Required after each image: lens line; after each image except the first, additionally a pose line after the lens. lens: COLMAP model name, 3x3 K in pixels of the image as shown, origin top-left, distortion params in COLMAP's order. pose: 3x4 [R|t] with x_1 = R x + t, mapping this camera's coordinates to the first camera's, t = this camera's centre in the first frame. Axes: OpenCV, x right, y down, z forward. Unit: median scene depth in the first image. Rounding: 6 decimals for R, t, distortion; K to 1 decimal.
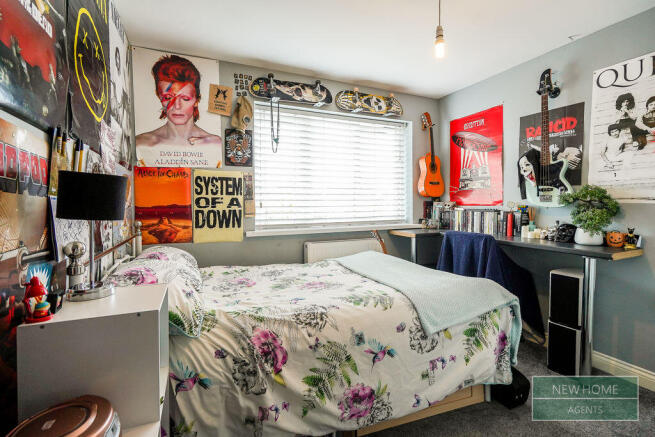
lens RADIAL K [[301.5, 0, 325.9], [0, 301.5, 201.2], [0, 0, 1]] dist [-0.000845, 0.000109]
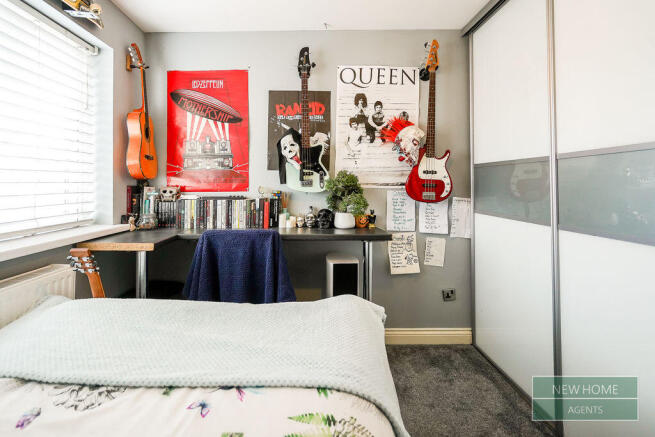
lens RADIAL K [[311.8, 0, 325.8], [0, 311.8, 177.7], [0, 0, 1]] dist [-0.000392, 0.000405]
pose [[0.414978, 0.028533, 0.909384, -0.116733], [-0.002025, 0.999535, -0.030438, 0.003165], [-0.909829, 0.010790, 0.414843, 0.525098]]
